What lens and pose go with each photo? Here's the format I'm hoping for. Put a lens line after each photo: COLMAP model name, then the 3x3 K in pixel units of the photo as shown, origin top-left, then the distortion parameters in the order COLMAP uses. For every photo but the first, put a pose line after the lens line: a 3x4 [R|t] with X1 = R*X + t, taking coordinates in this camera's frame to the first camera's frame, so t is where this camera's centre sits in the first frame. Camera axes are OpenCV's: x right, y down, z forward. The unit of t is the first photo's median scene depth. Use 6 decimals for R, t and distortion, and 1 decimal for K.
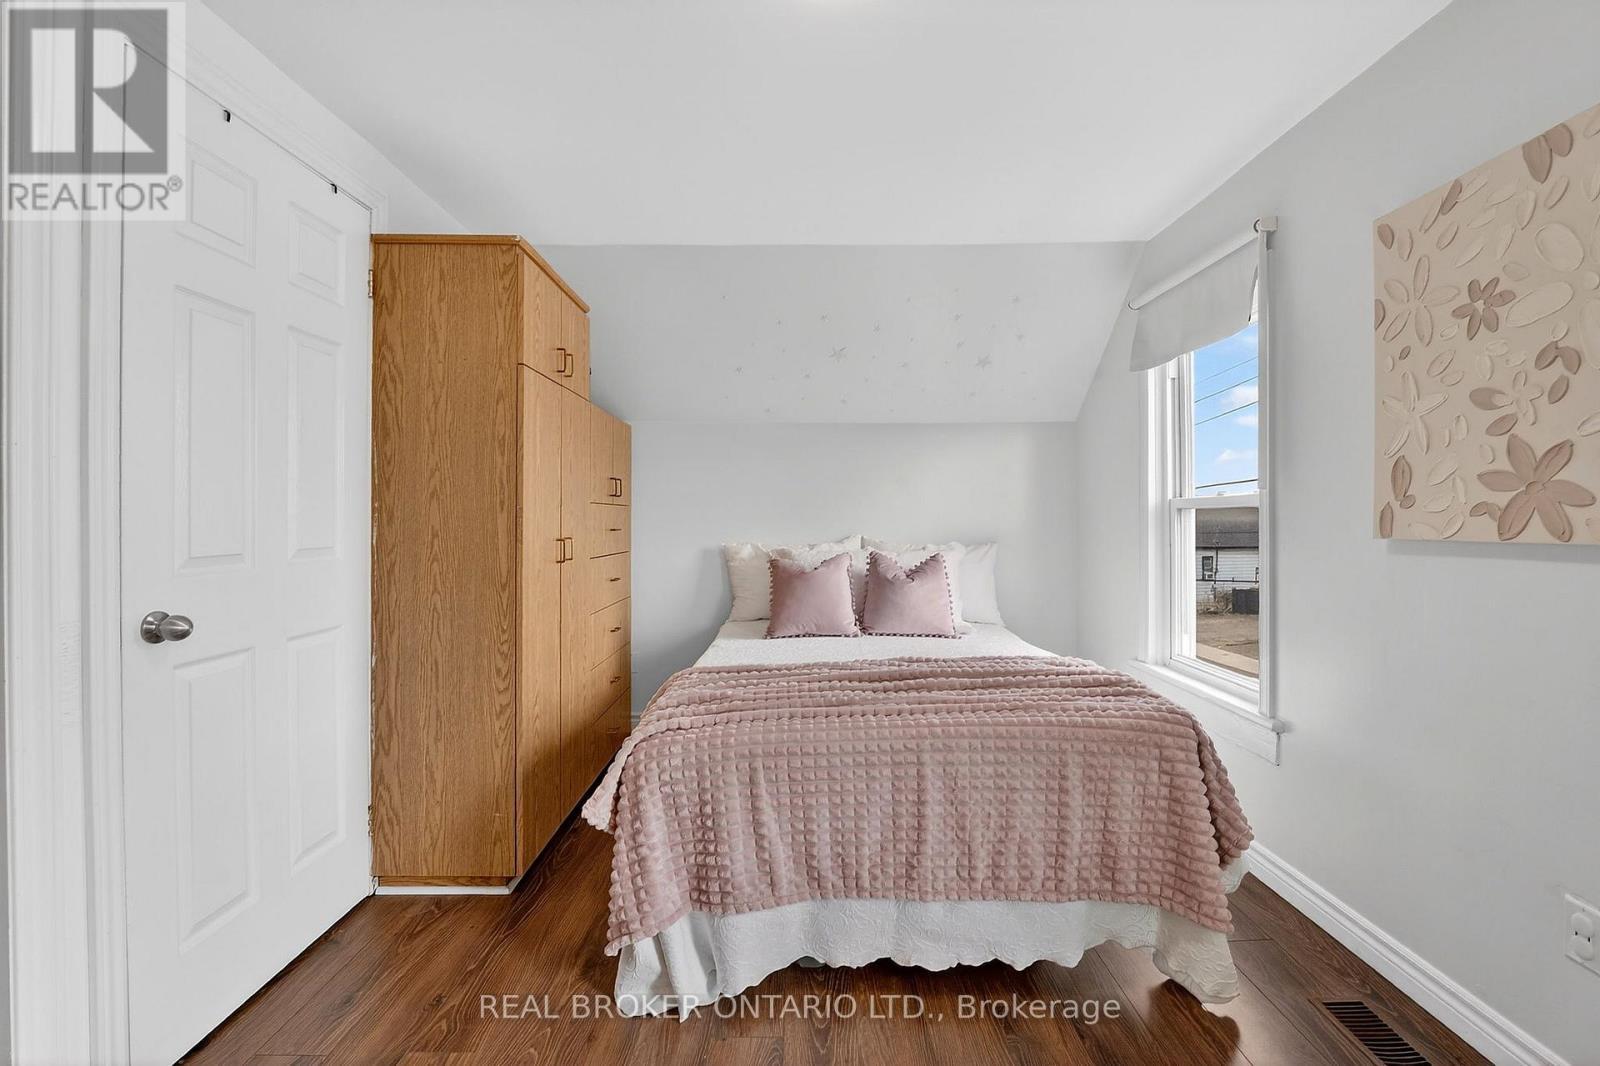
lens RADIAL K [[711.7, 0, 804.0], [0, 711.7, 526.9], [0, 0, 1]] dist [-0.017715, 0.000134]
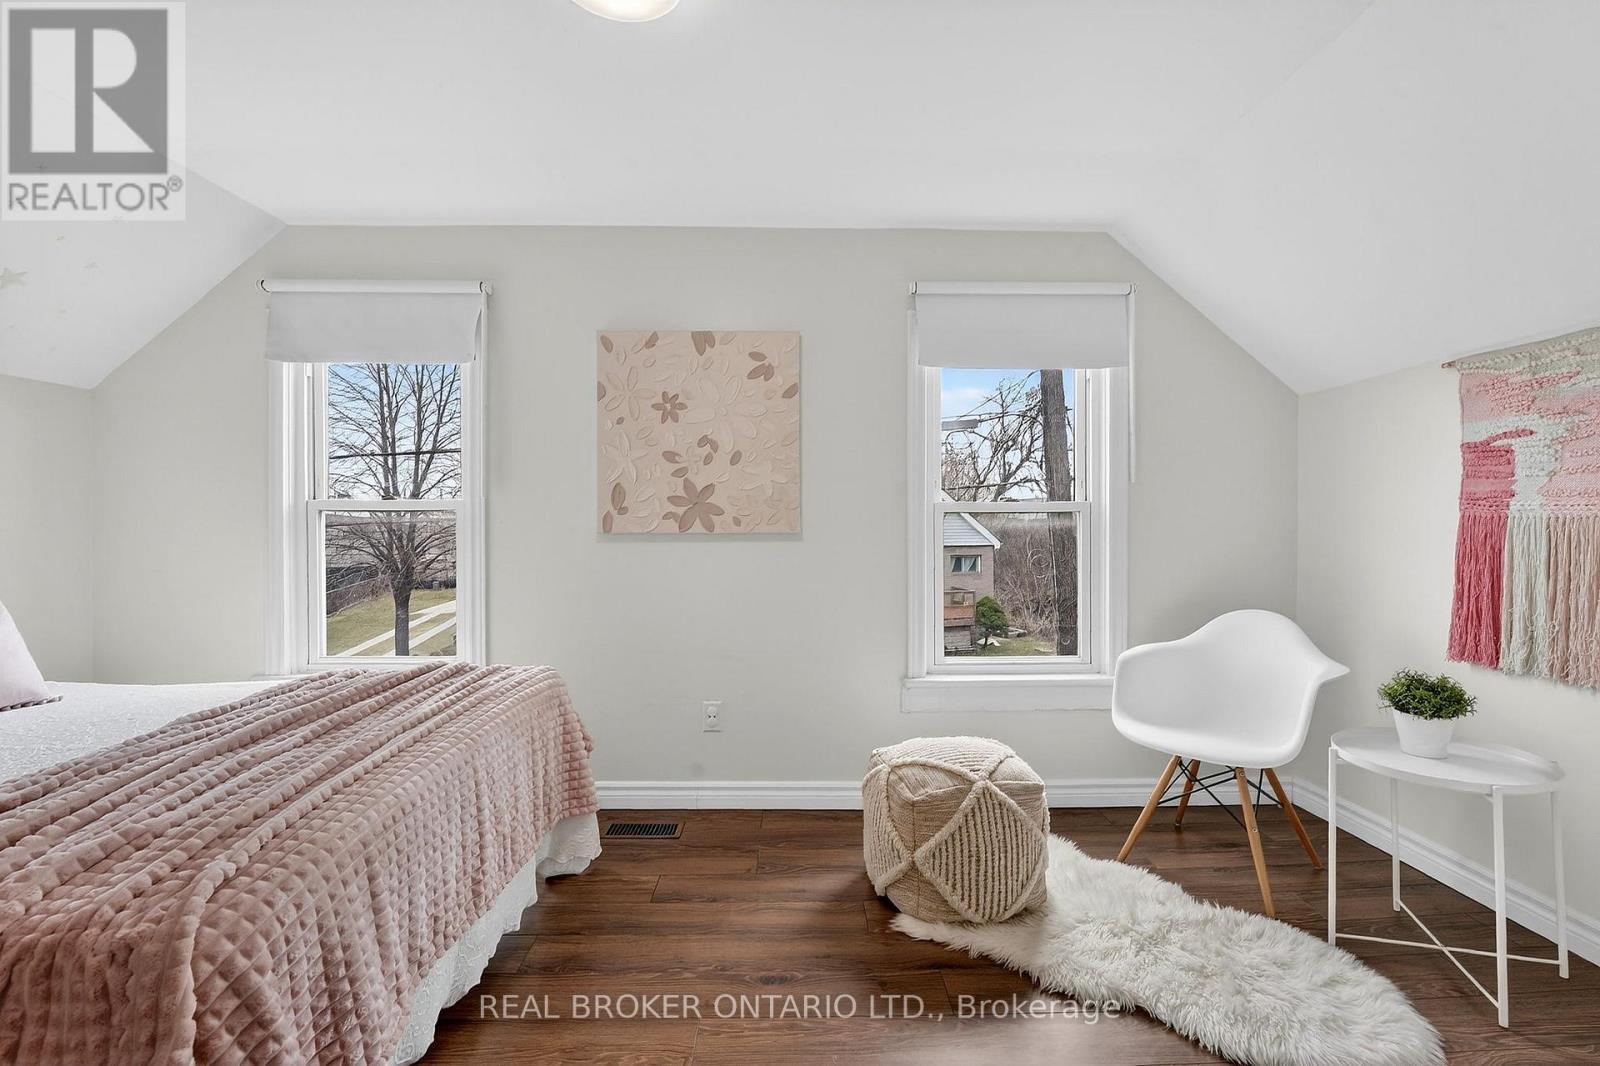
lens RADIAL K [[711.7, 0, 804.0], [0, 711.7, 526.9], [0, 0, 1]] dist [-0.017715, 0.000134]
pose [[-0.007616, -0.005130, 0.999958, -0.918181], [0.009904, 0.999937, 0.005205, -0.002475], [-0.999922, 0.009944, -0.007565, 0.651409]]
